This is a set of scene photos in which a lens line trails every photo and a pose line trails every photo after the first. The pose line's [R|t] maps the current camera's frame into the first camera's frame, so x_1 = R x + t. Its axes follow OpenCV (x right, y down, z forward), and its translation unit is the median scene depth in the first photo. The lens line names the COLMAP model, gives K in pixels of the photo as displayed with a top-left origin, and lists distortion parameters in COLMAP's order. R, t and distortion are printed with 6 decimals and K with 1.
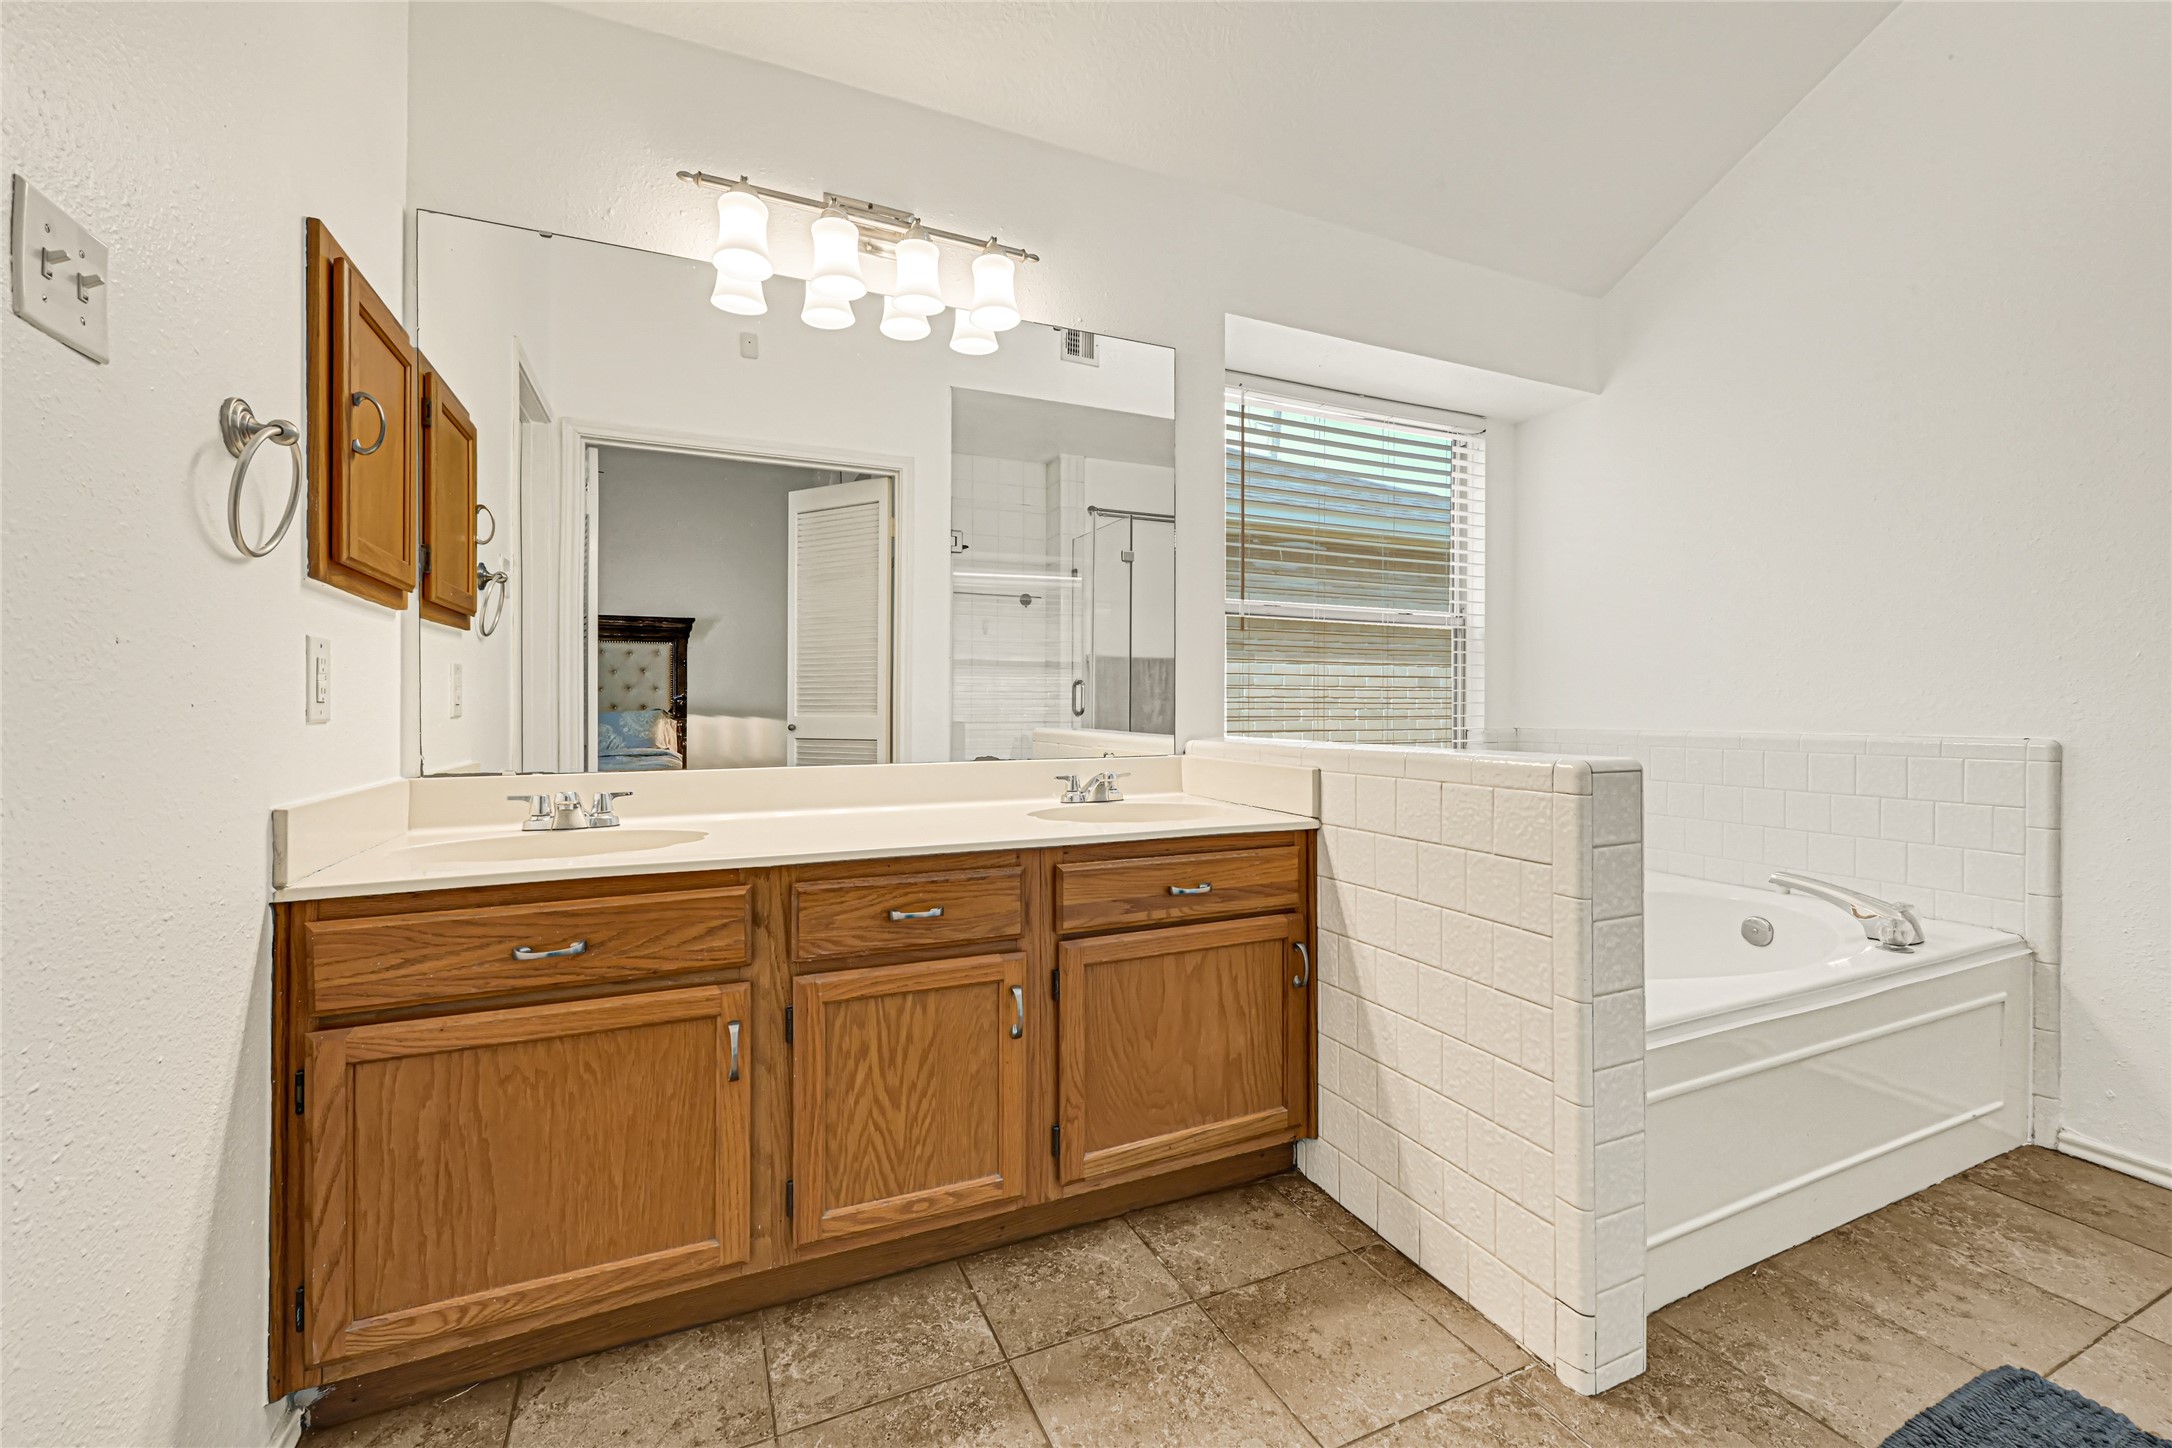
lens RADIAL K [[881.0, 0, 1082.3], [0, 881.0, 722.6], [0, 0, 1]] dist [0.003210, -0.000327]
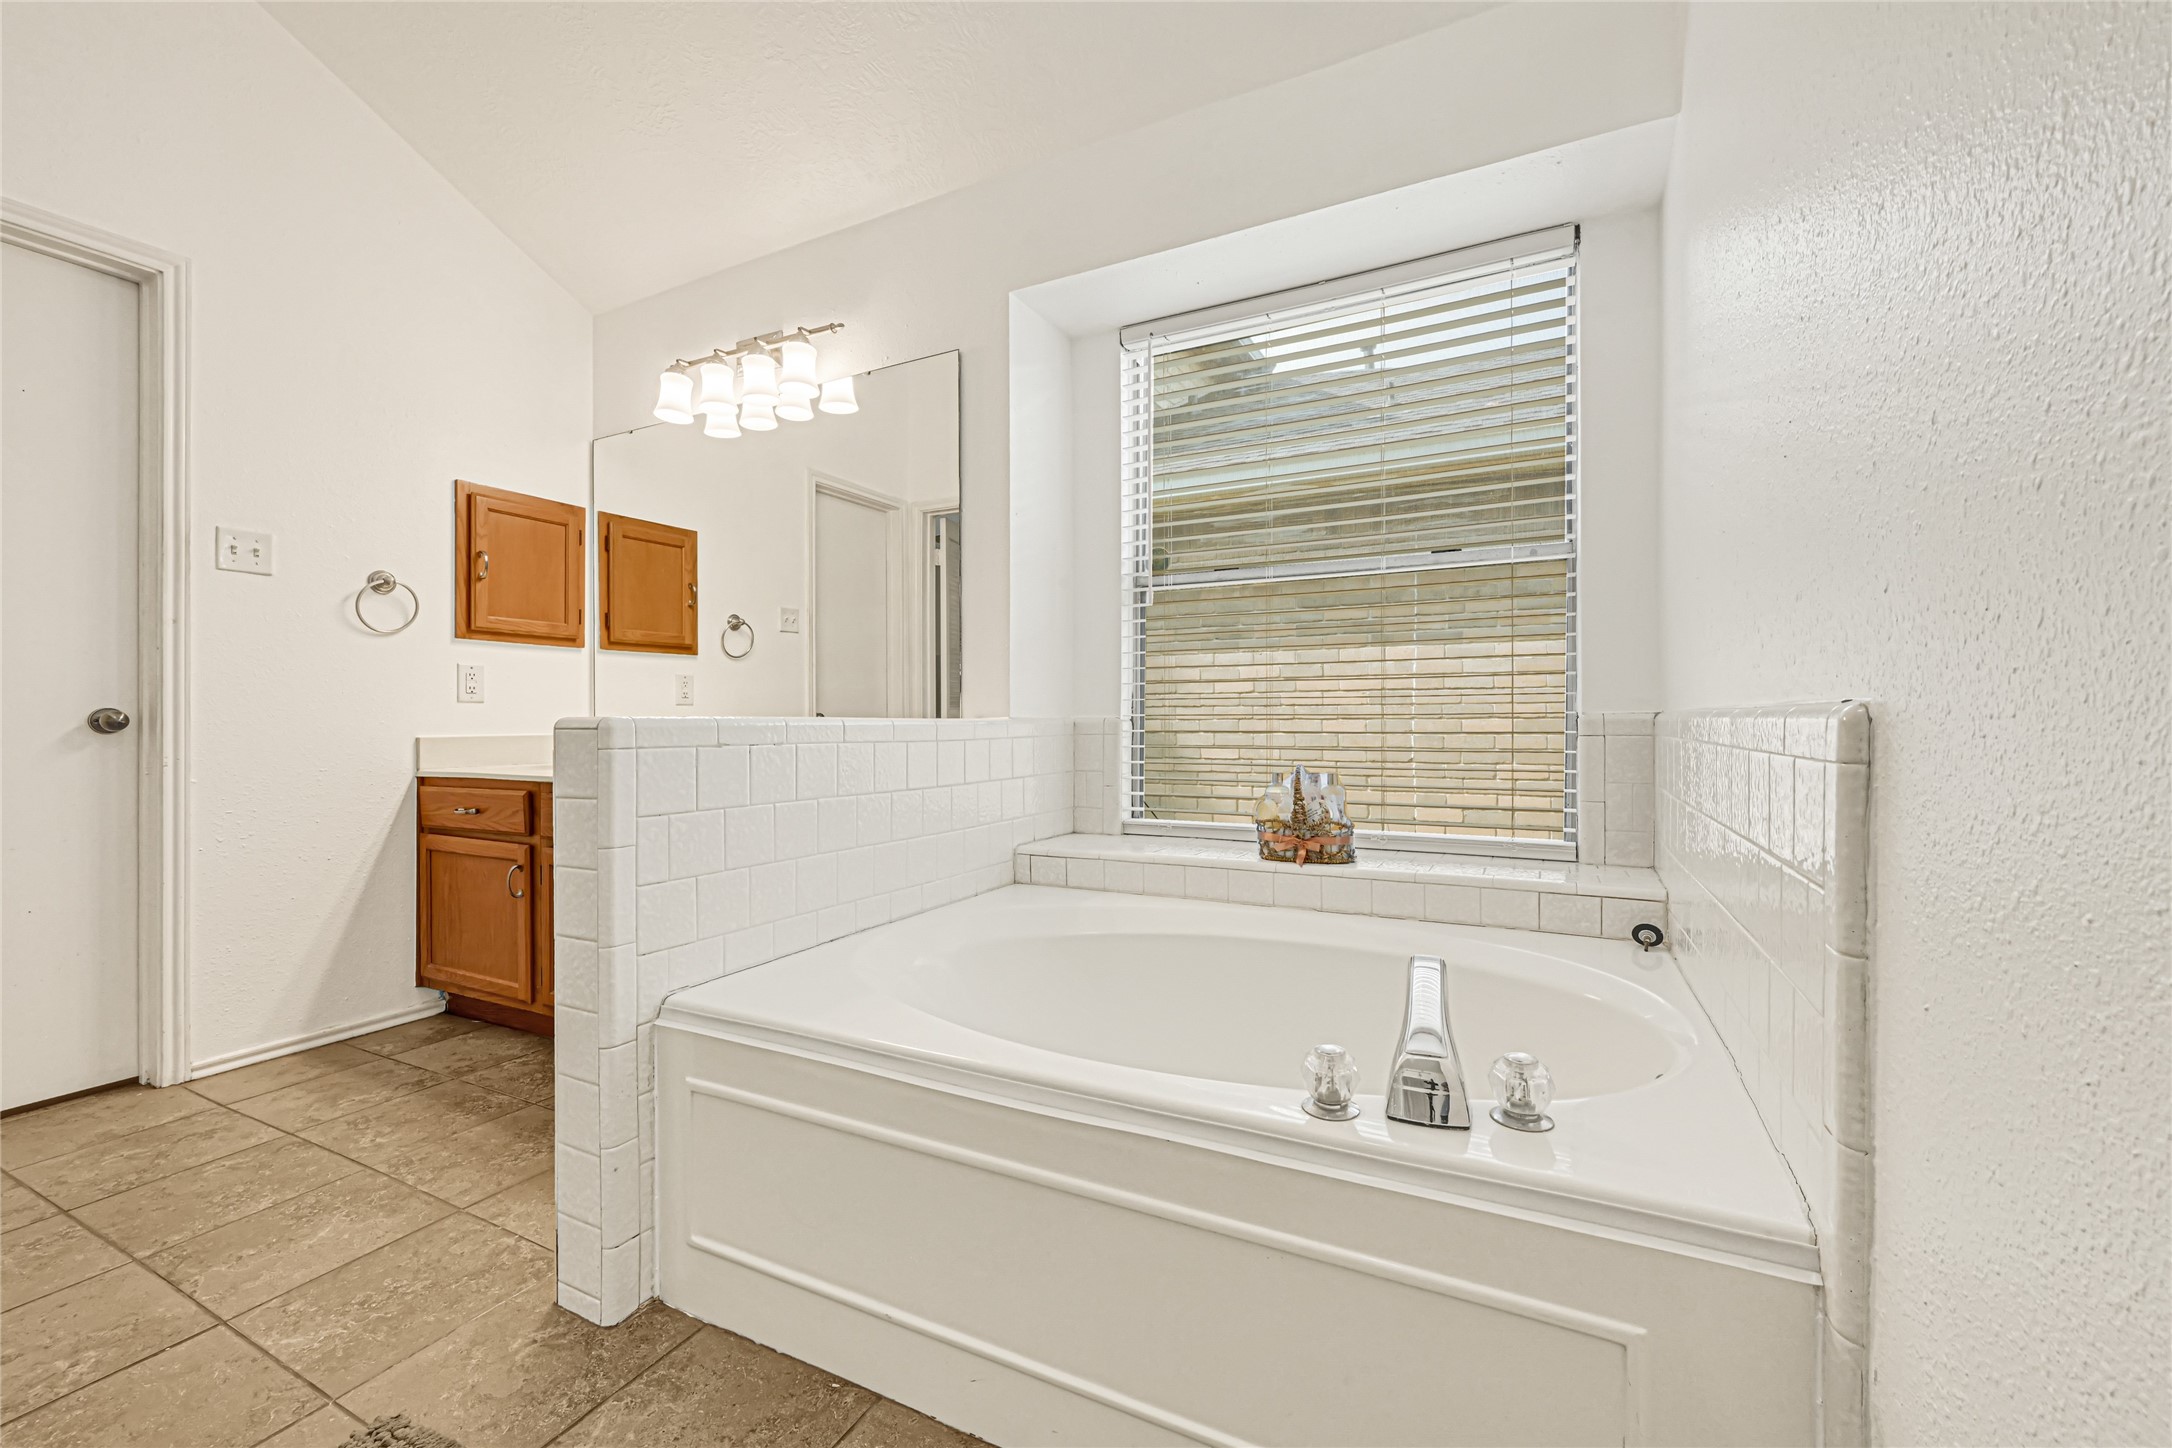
lens RADIAL K [[881.0, 0, 1077.2], [0, 881.0, 714.6], [0, 0, 1]] dist [0.003210, -0.000327]
pose [[0.615194, -0.004486, -0.788363, 1.785777], [-0.004369, 0.999949, -0.009099, 0.043681], [0.788364, 0.009042, 0.615143, 0.809953]]
